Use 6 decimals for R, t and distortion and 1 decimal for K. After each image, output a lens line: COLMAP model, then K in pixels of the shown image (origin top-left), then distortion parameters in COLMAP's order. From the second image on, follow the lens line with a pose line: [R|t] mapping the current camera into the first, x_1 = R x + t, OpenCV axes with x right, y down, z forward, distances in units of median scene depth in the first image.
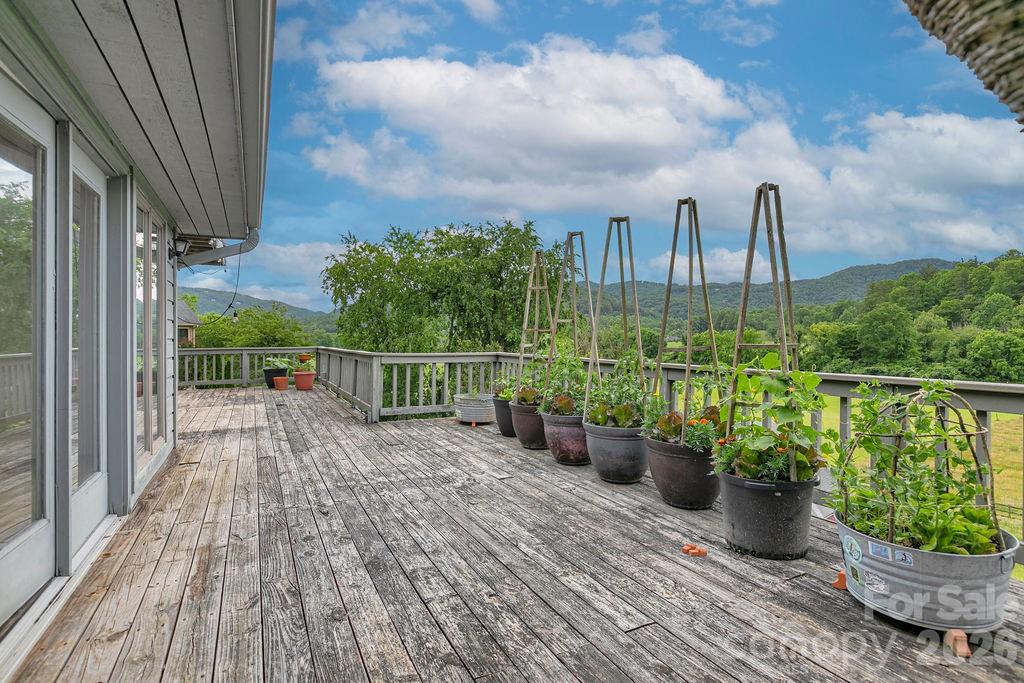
lens RADIAL K [[517.3, 0, 512.0], [0, 517.3, 341.5], [0, 0, 1]] dist [0.000263, 0.000031]
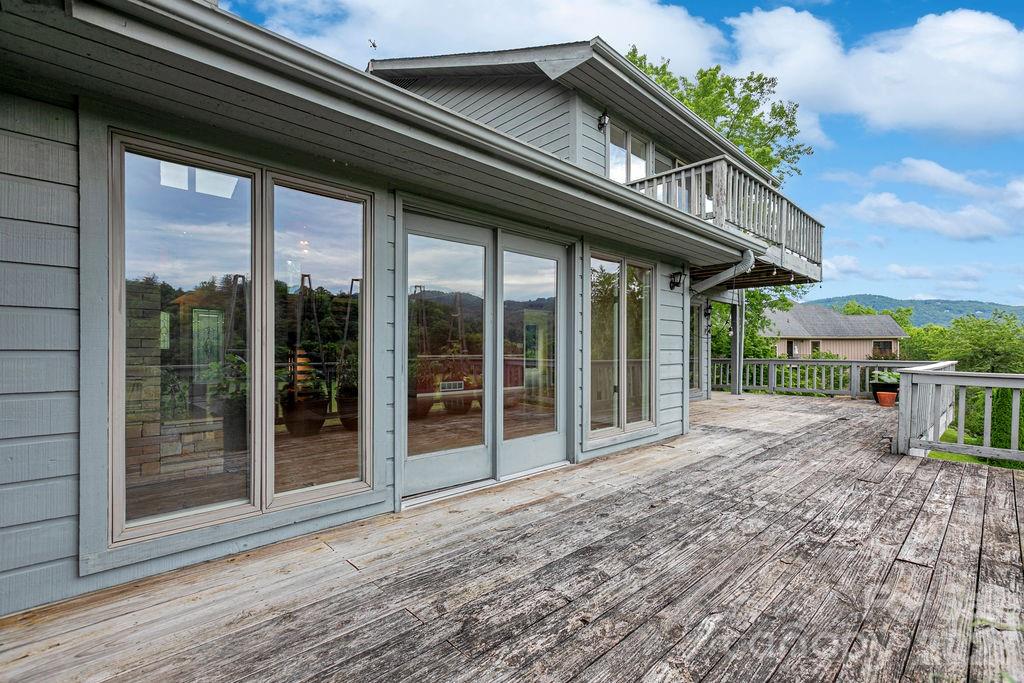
lens RADIAL K [[458.0, 0, 516.3], [0, 458.0, 345.9], [0, 0, 1]] dist [0.000330, 0.000163]
pose [[0.296896, -0.003204, -0.954905, 0.467137], [-0.012329, 0.999898, -0.007188, -0.000395], [0.954830, 0.013907, 0.296826, 0.408305]]
